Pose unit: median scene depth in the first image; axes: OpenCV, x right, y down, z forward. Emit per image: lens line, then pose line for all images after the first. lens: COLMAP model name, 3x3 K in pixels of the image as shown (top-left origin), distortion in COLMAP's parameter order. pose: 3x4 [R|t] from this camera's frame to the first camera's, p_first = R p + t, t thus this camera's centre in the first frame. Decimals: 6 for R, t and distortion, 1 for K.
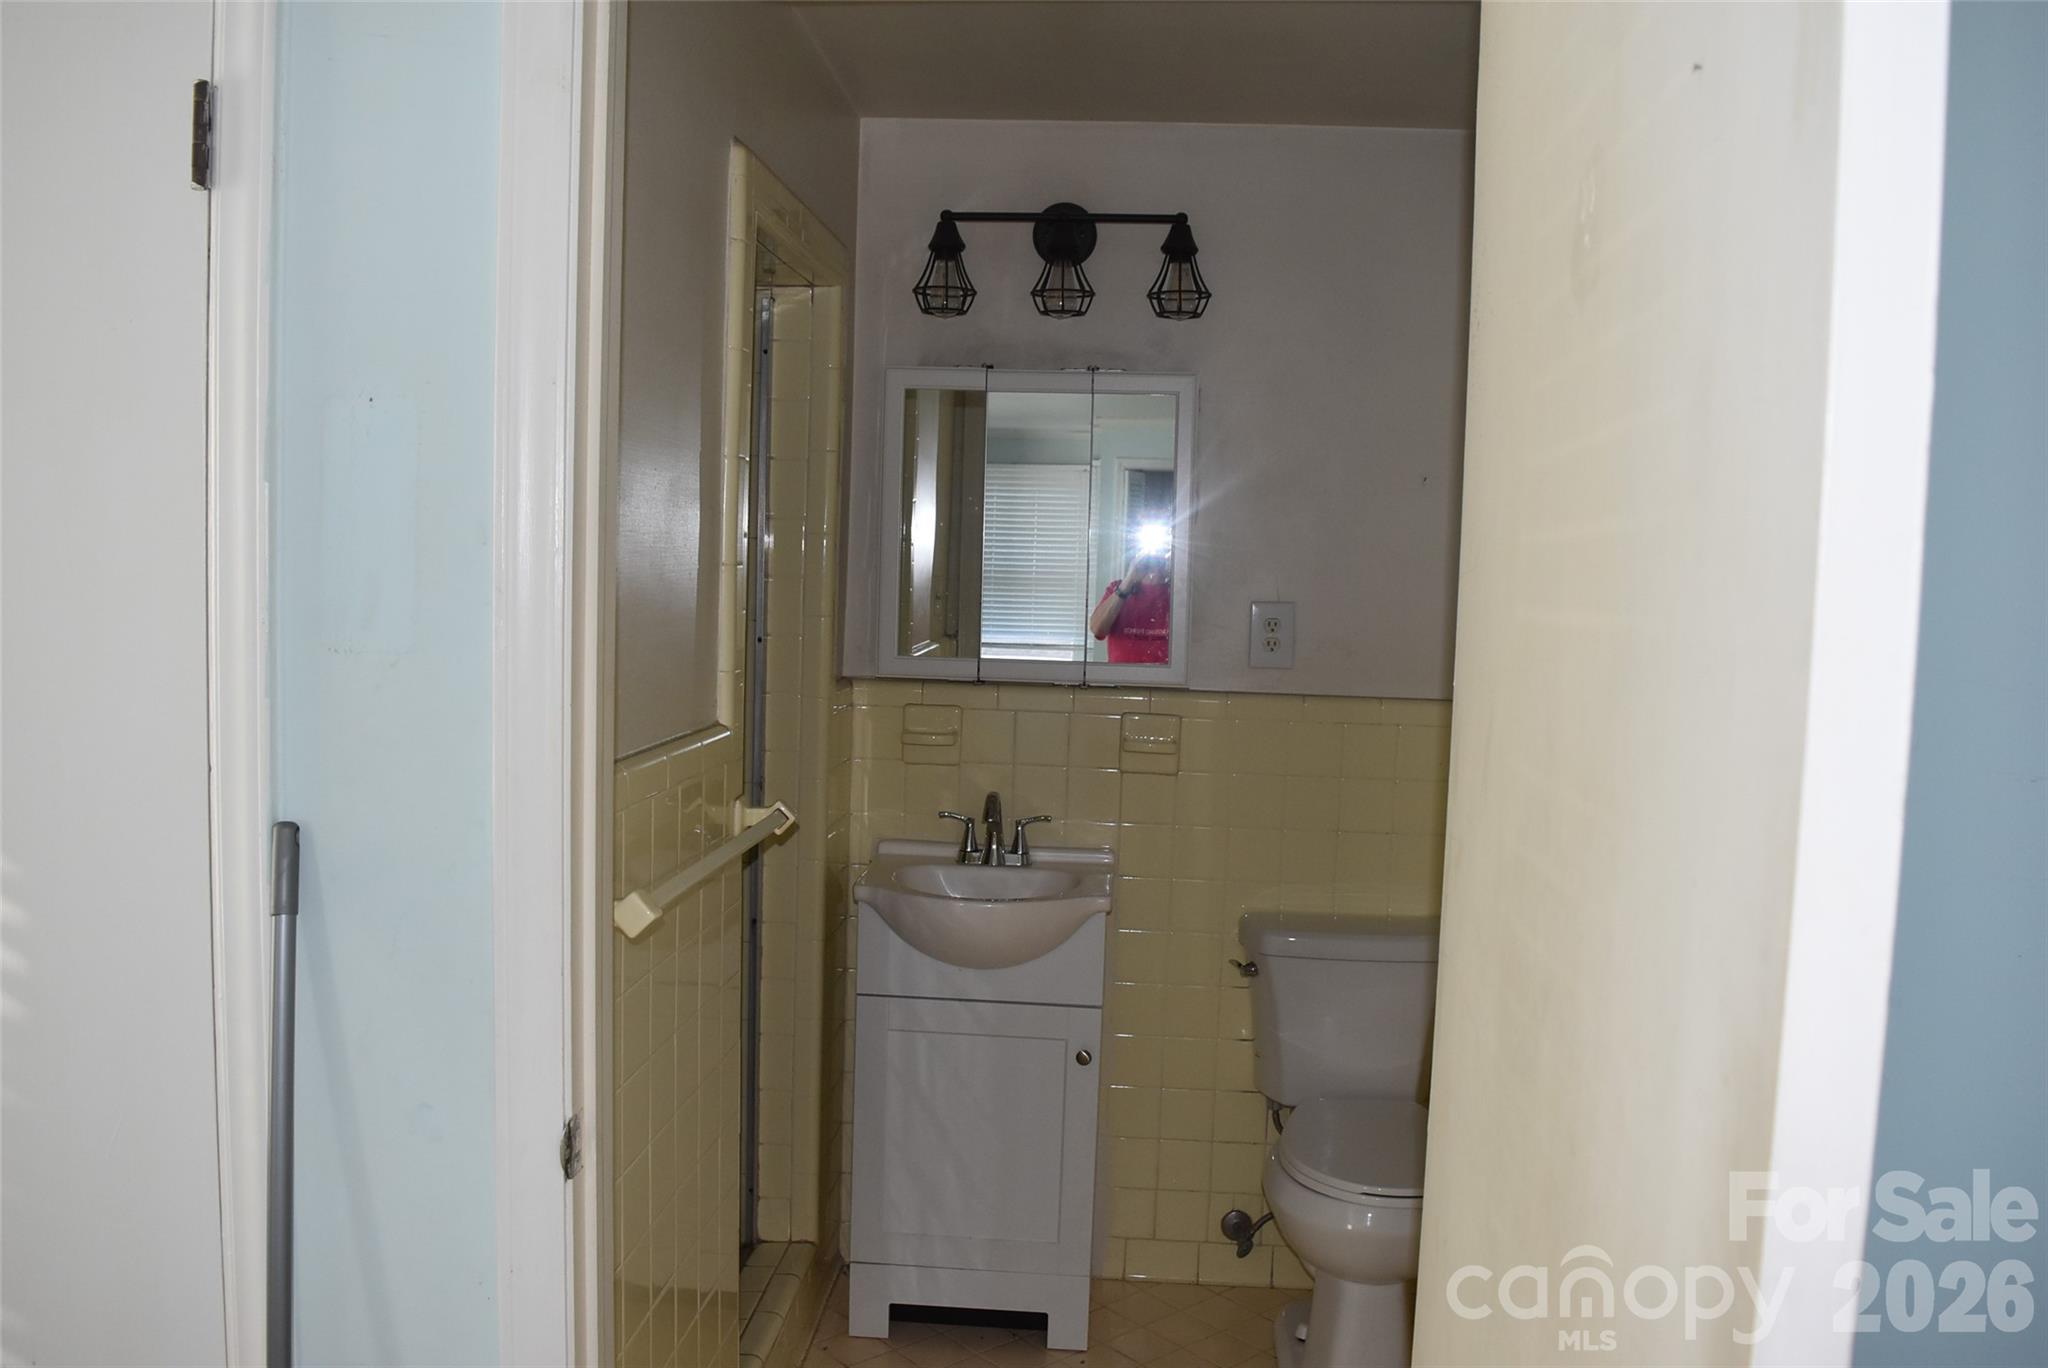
lens RADIAL K [[1623.0, 0, 1023.7], [0, 1623.0, 687.0], [0, 0, 1]] dist [-0.094524, 0.022274]
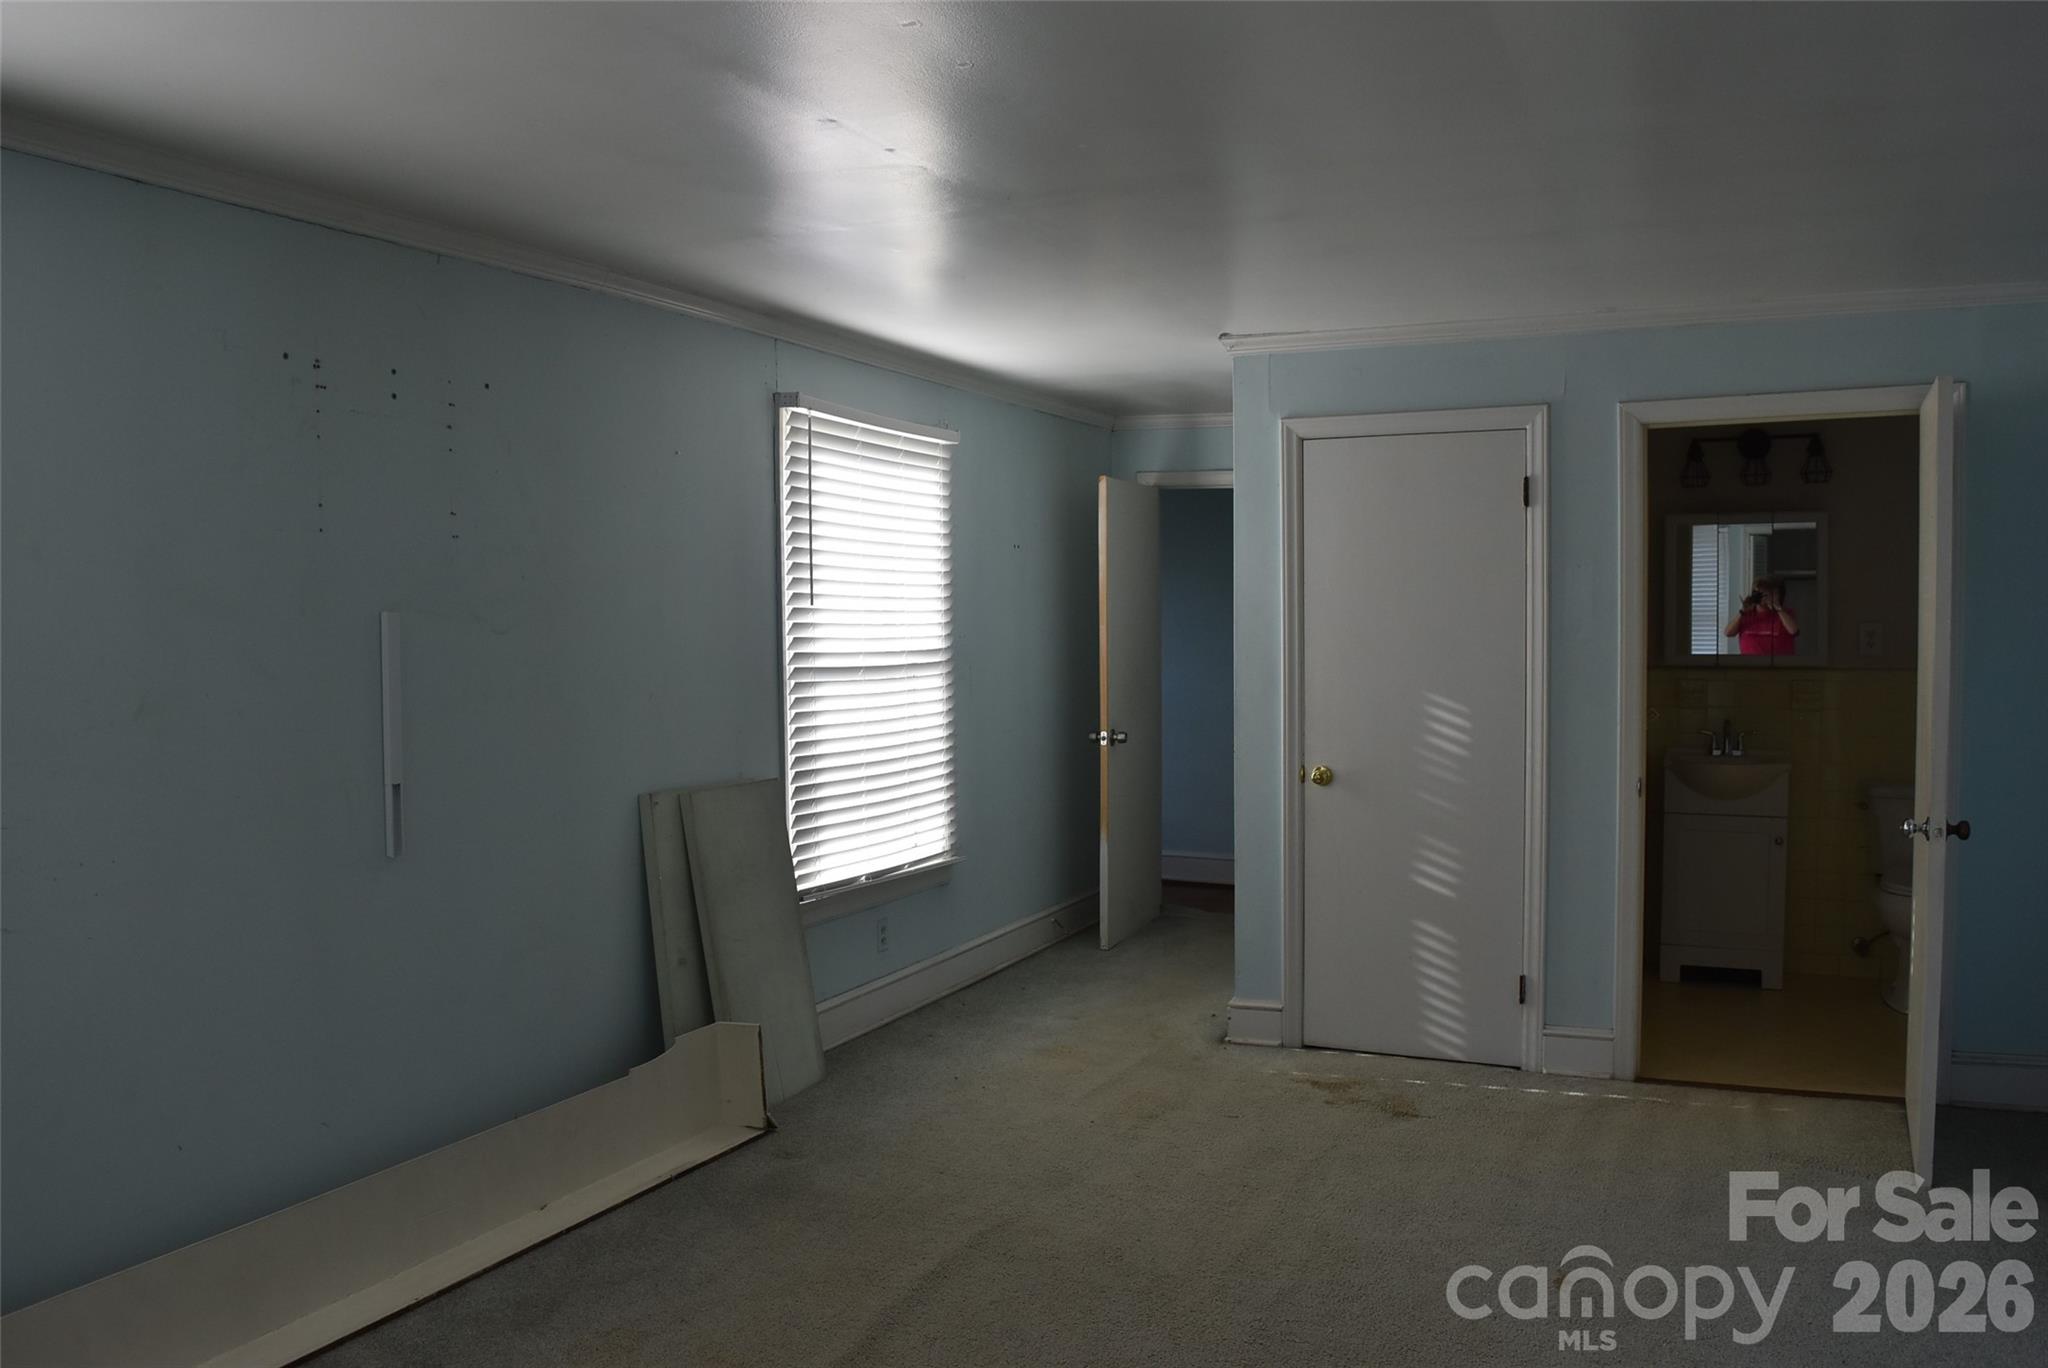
lens RADIAL K [[1623.0, 0, 1018.9], [0, 1623.0, 688.5], [0, 0, 1]] dist [-0.094524, 0.022274]
pose [[0.937596, -0.027117, -0.346668, -0.162476], [0.025600, 0.999632, -0.008956, 0.023939], [0.346783, -0.000478, 0.937945, -1.234747]]
